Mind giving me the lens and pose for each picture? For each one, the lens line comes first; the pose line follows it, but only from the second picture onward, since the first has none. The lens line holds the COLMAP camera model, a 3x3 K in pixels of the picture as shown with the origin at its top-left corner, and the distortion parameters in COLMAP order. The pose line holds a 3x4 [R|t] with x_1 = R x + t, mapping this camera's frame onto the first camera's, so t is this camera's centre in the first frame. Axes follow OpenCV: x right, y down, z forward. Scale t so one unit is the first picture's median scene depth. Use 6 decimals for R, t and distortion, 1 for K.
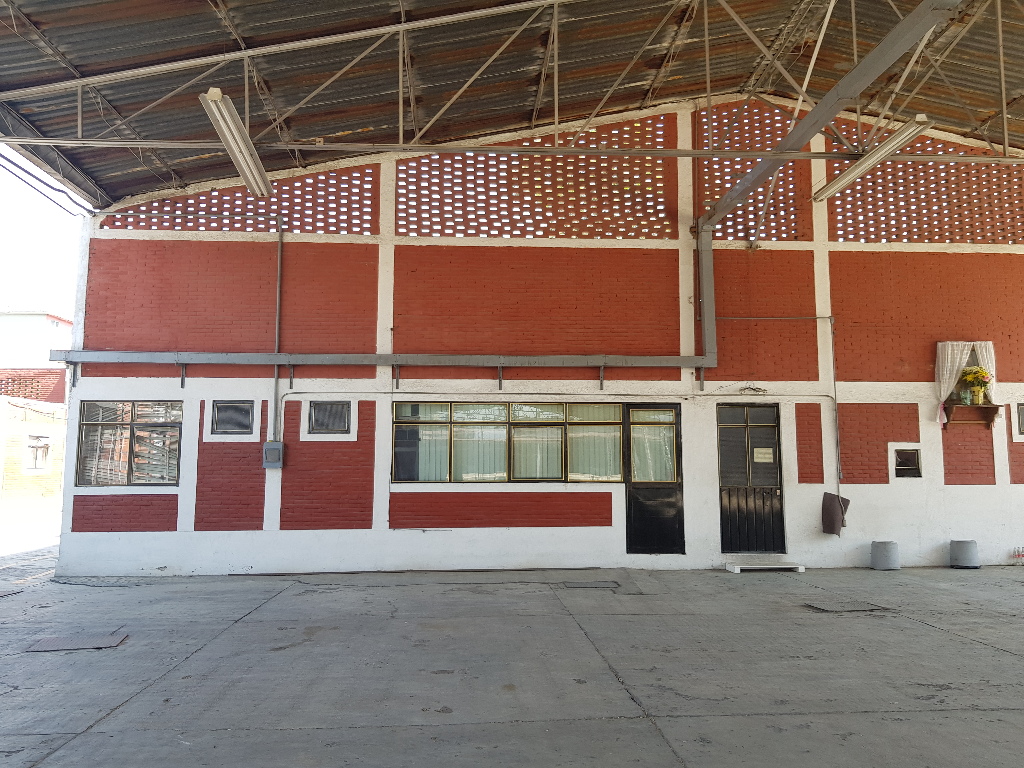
lens RADIAL K [[970.8, 0, 508.0], [0, 970.8, 356.6], [0, 0, 1]] dist [0.078389, -0.155639]
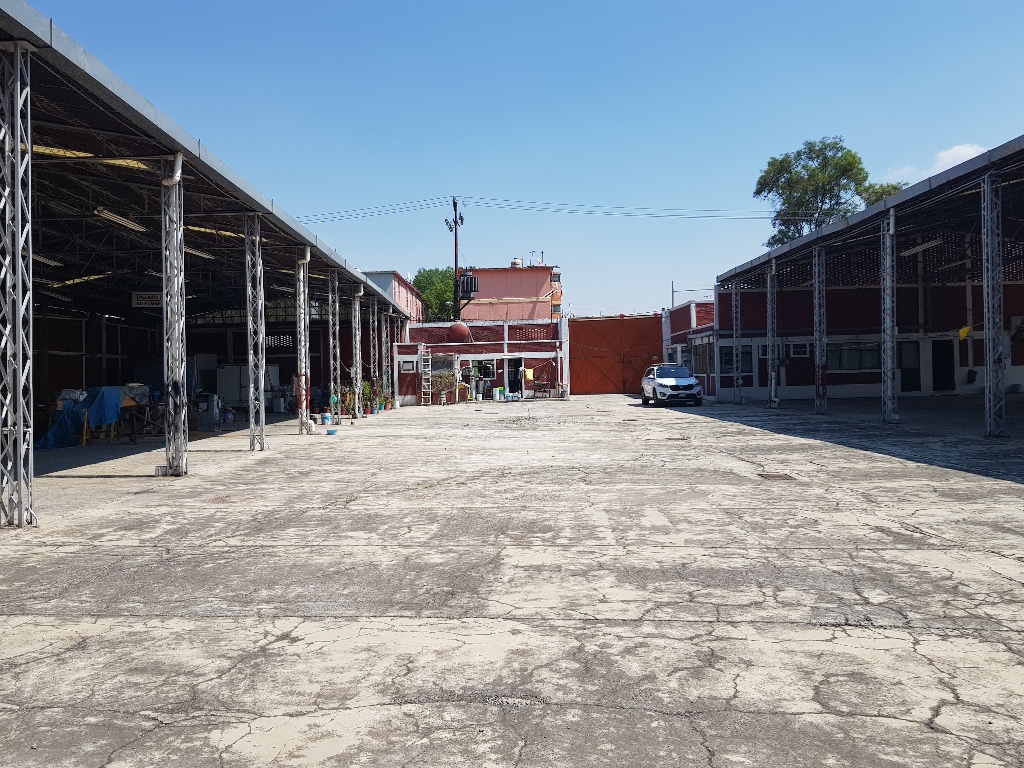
lens RADIAL K [[970.8, 0, 508.0], [0, 970.8, 356.6], [0, 0, 1]] dist [0.078389, -0.155639]
pose [[0.996588, -0.025340, -0.078546, -0.835075], [0.035721, 0.990374, 0.133730, -0.347578], [0.074401, -0.136080, 0.987900, -2.037443]]
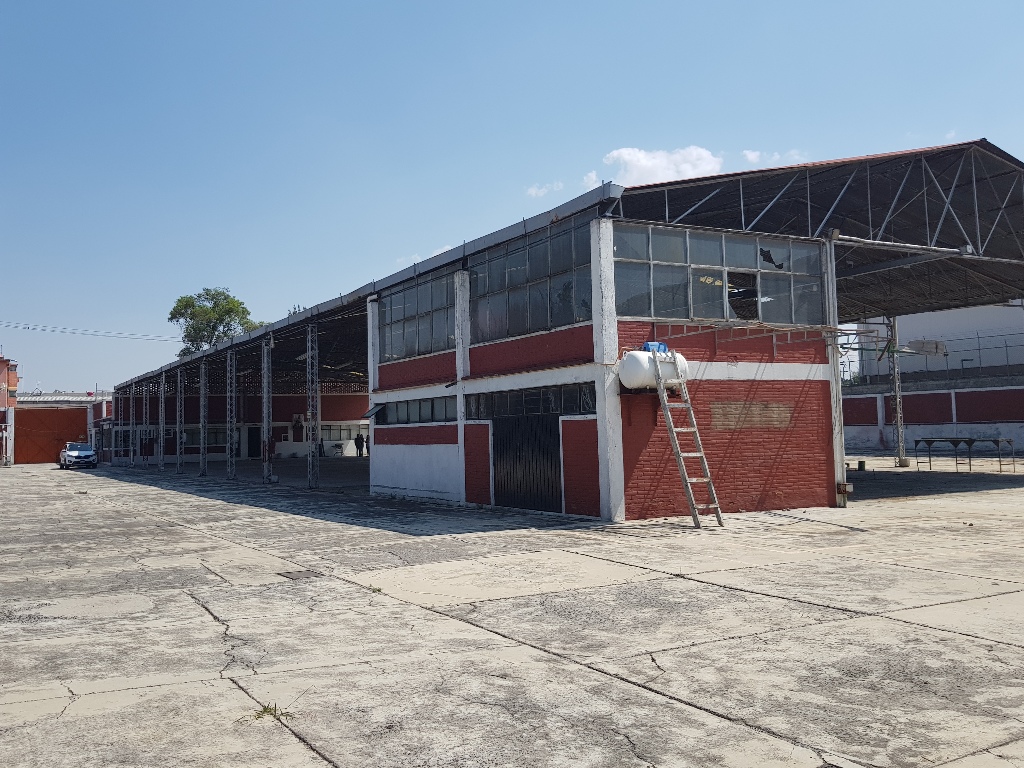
lens RADIAL K [[970.8, 0, 508.0], [0, 970.8, 356.6], [0, 0, 1]] dist [0.078389, -0.155639]
pose [[0.912095, 0.009427, 0.409870, -0.633650], [-0.038128, 0.997353, 0.061908, -0.688026], [-0.408201, -0.072093, 0.910041, -4.150587]]
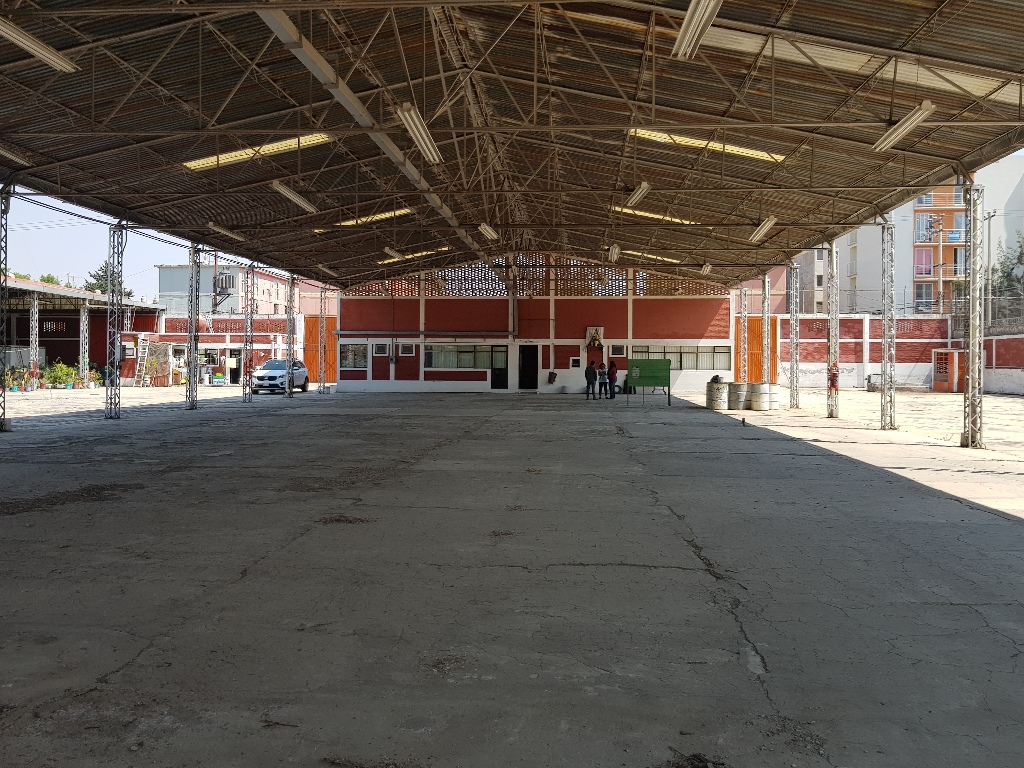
lens RADIAL K [[970.8, 0, 508.0], [0, 970.8, 356.6], [0, 0, 1]] dist [0.078389, -0.155639]
pose [[0.986656, 0.009888, -0.162518, 0.737386], [0.014247, 0.989082, 0.146673, -0.415561], [0.162194, -0.147031, 0.975743, -2.341692]]
